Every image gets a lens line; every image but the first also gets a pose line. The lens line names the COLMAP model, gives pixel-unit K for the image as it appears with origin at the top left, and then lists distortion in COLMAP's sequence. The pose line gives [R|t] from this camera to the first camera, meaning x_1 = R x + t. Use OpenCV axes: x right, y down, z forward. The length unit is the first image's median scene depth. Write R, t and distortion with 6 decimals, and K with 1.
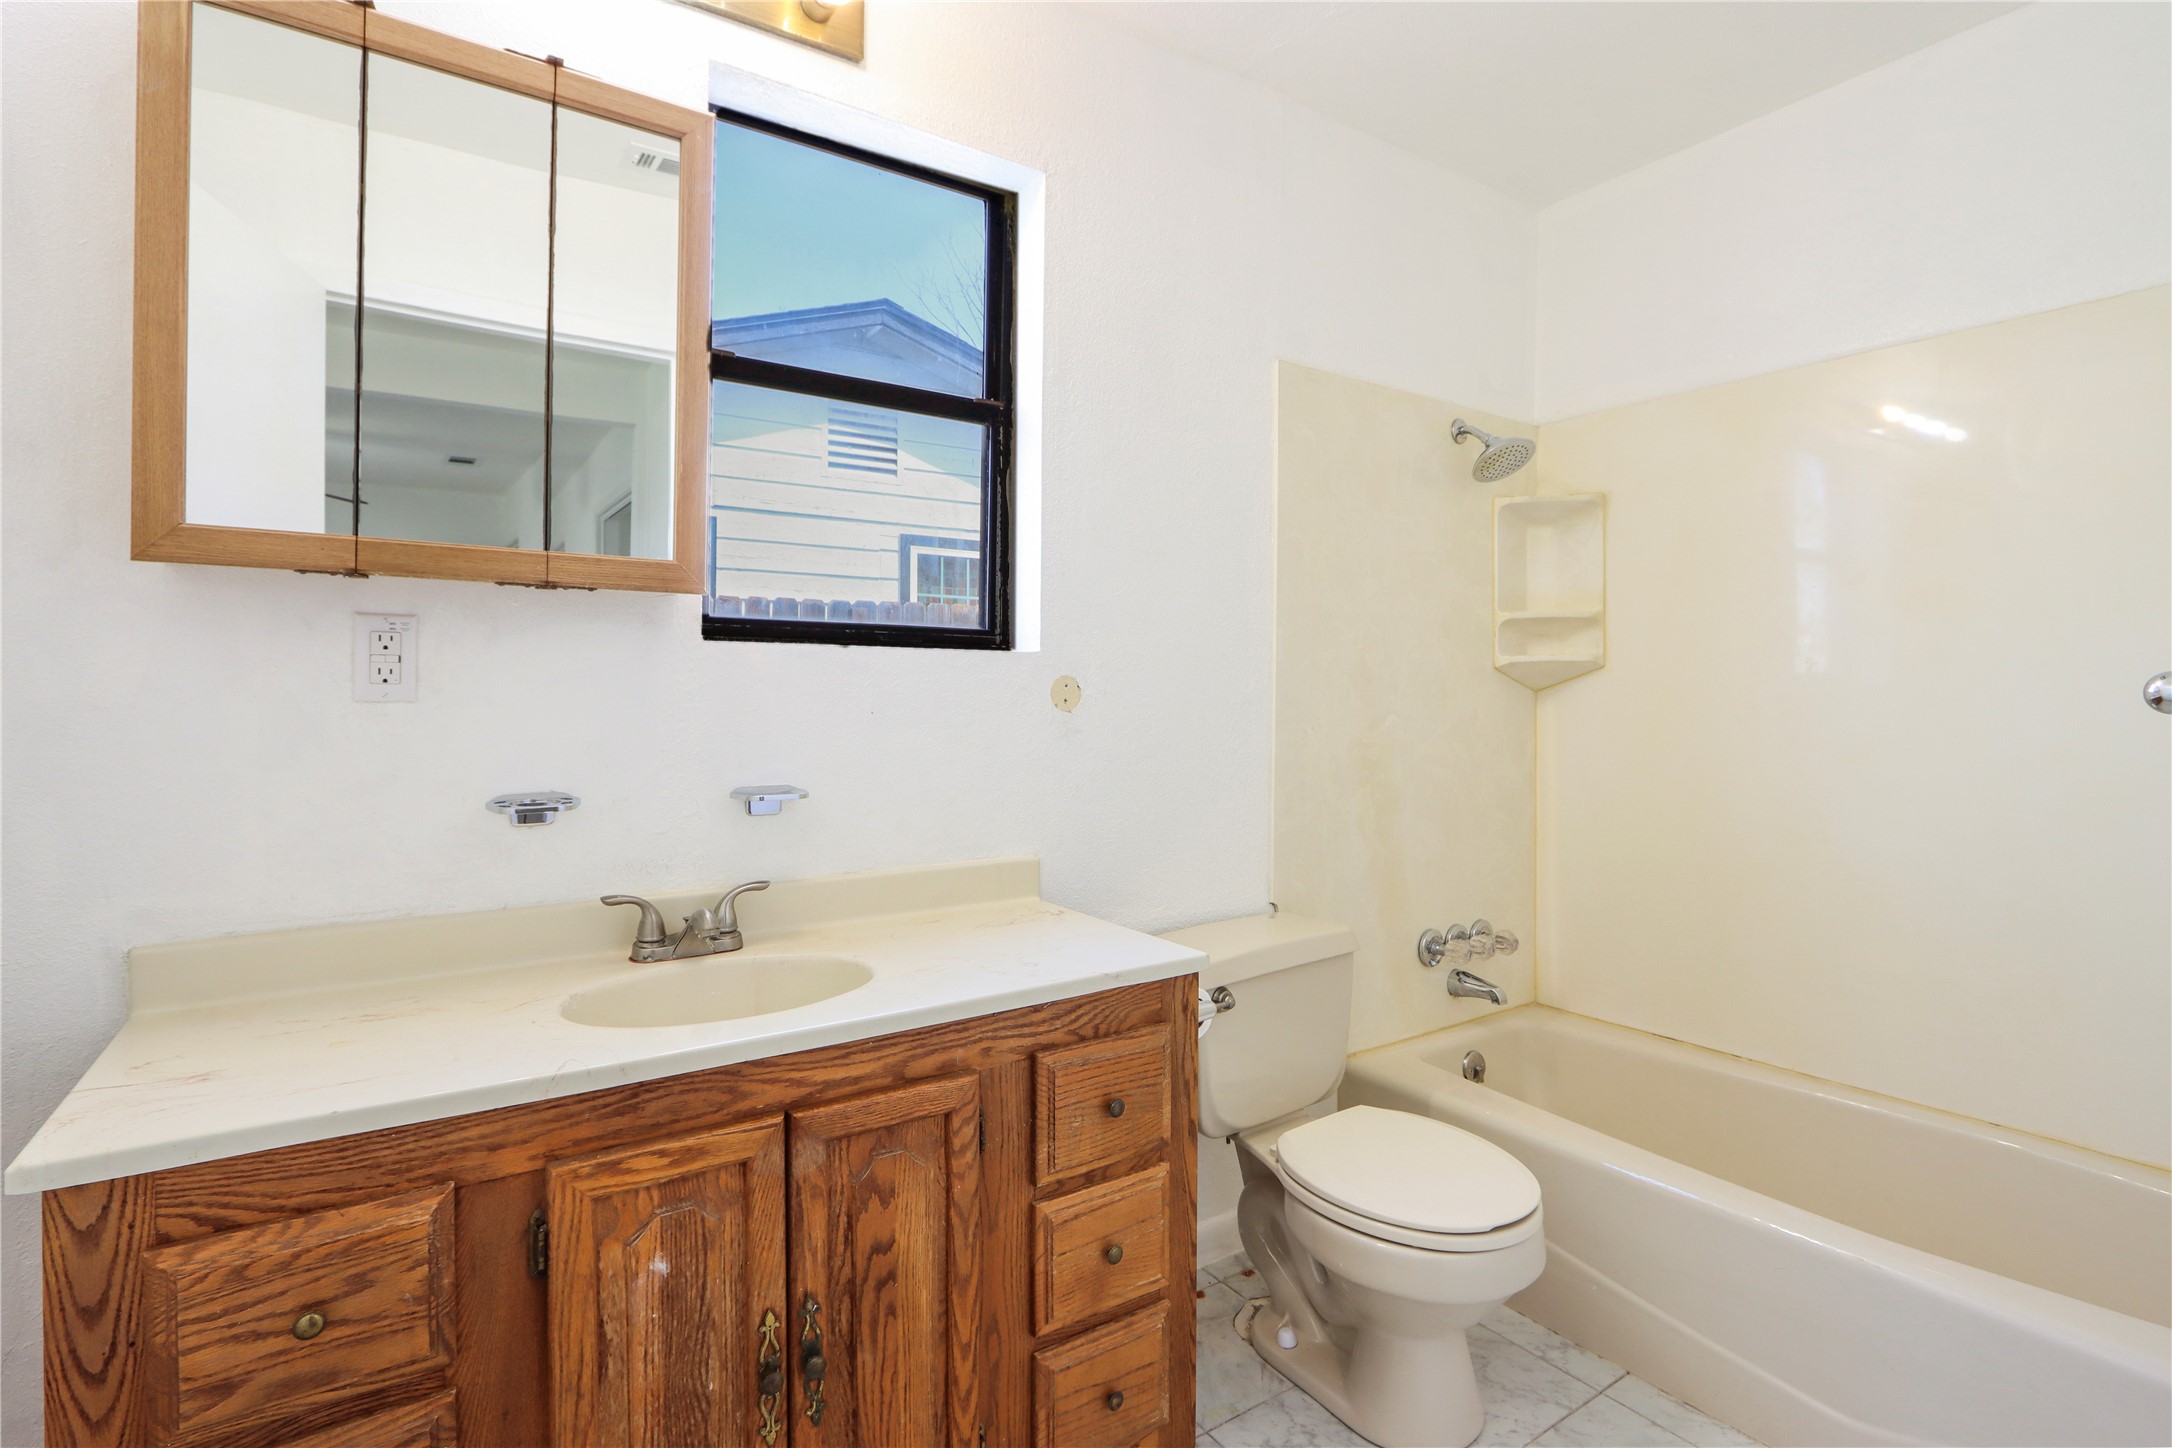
lens RADIAL K [[1006.1, 0, 1086.0], [0, 1006.1, 724.0], [0, 0, 1]] dist [-0.017284, 0.000866]
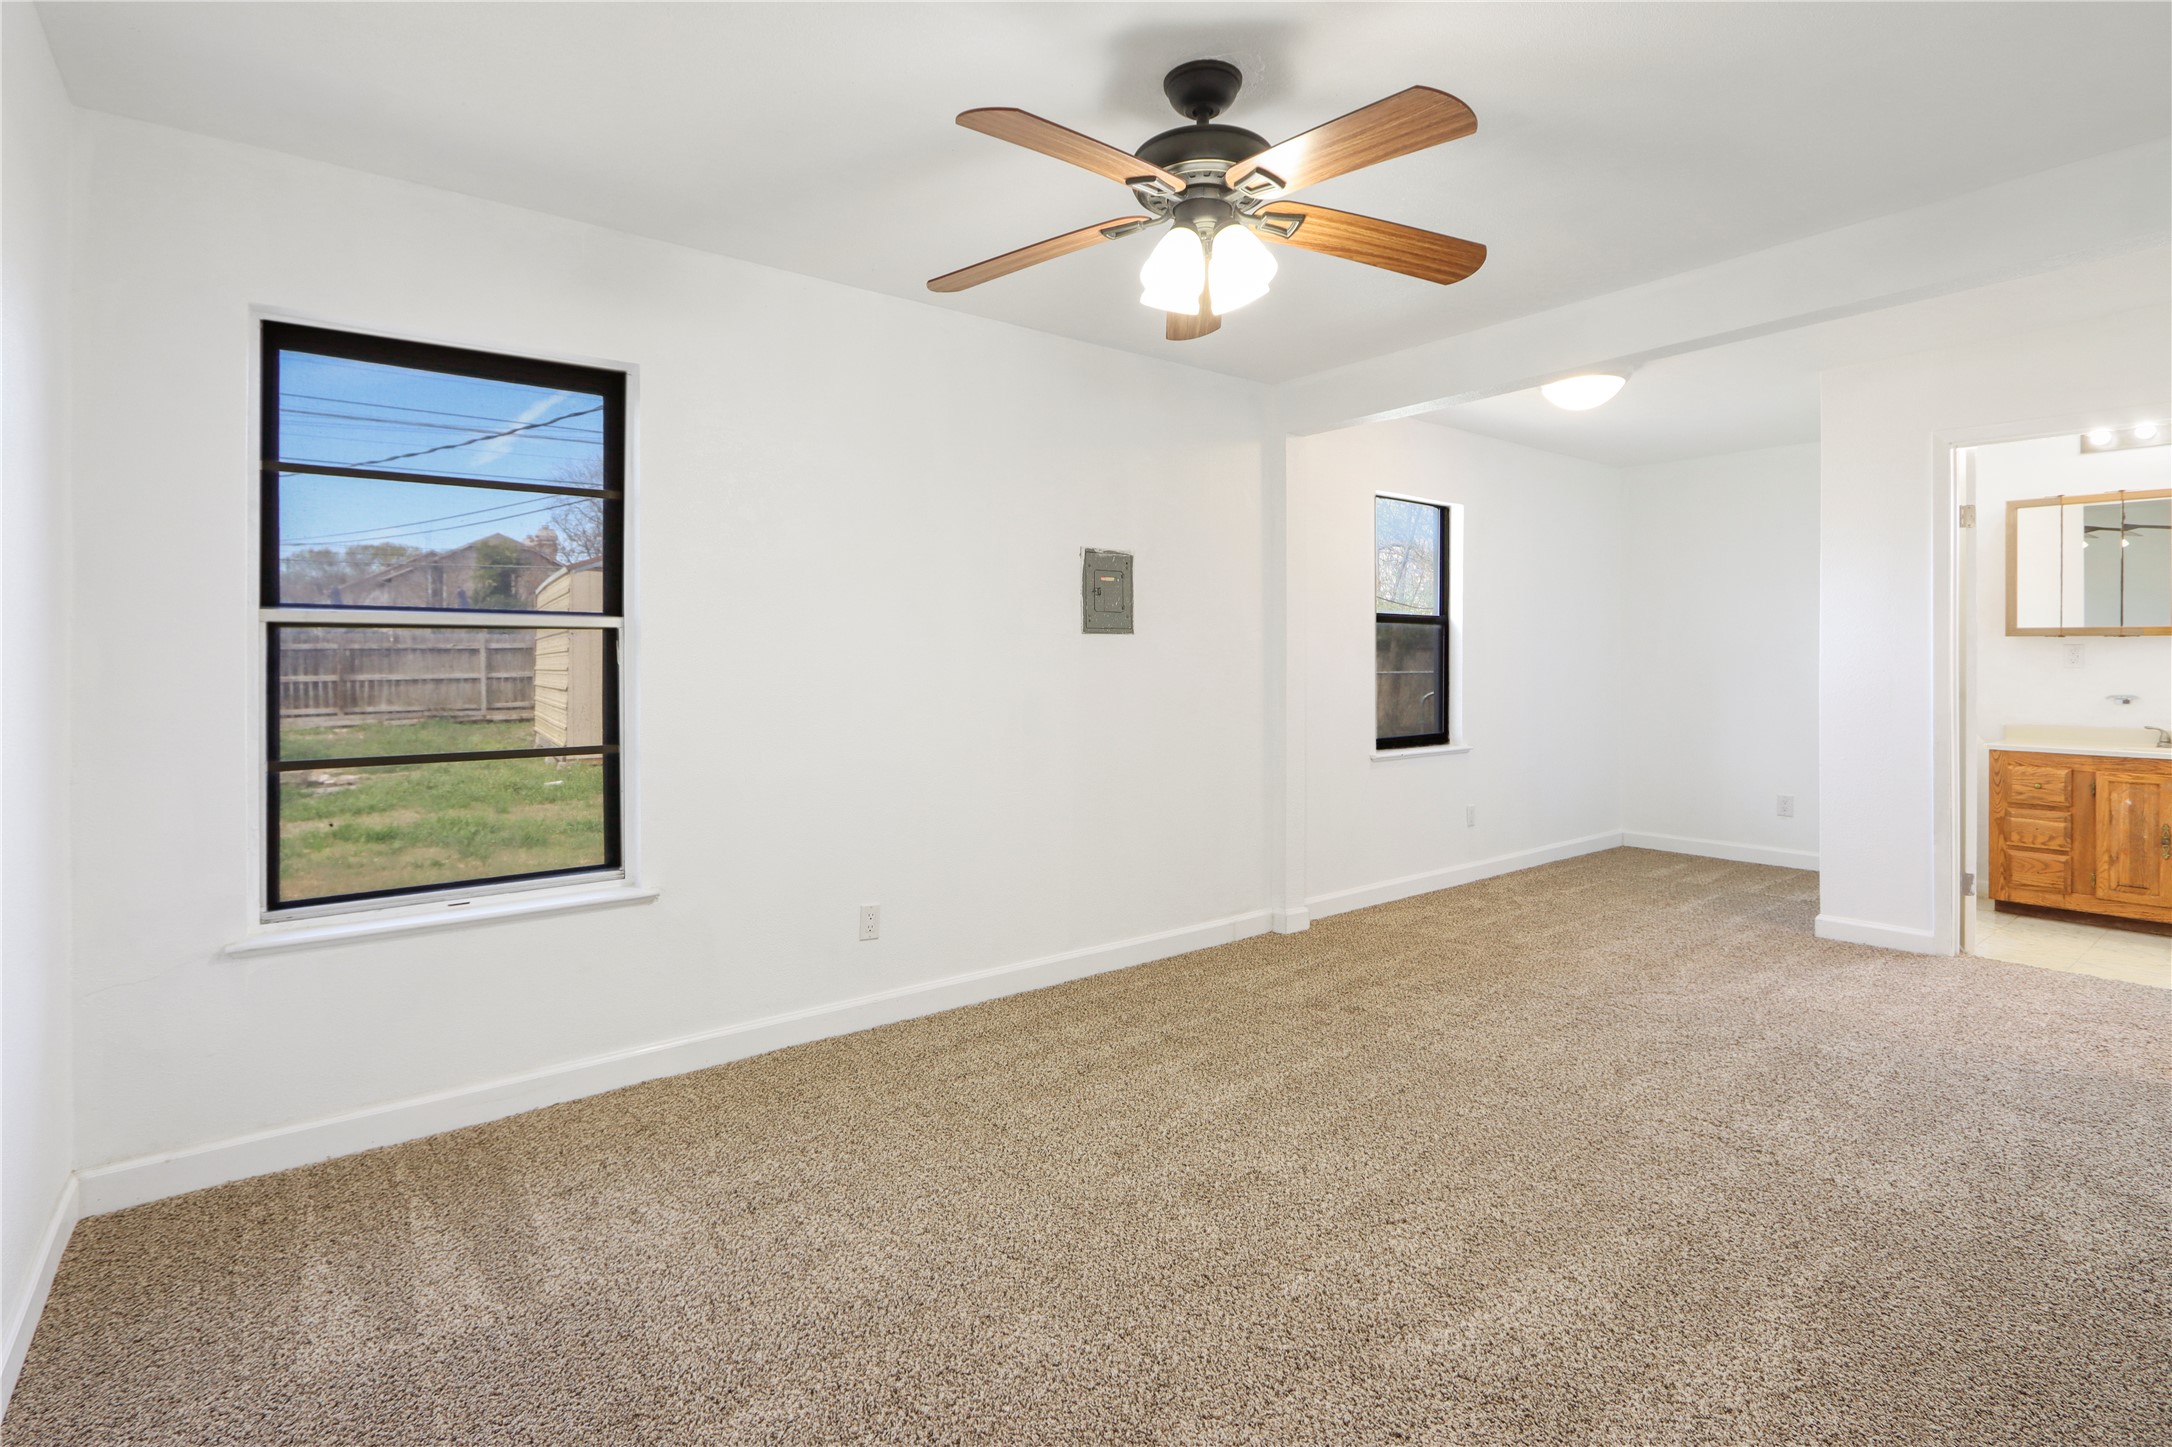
lens RADIAL K [[997.0, 0, 1058.3], [0, 997.0, 654.7], [0, 0, 1]] dist [-0.001939, -0.000329]
pose [[0.046665, -0.003020, -0.998906, 3.175031], [-0.013110, 0.999907, -0.003636, -0.010045], [0.998825, 0.013266, 0.046621, -3.324598]]
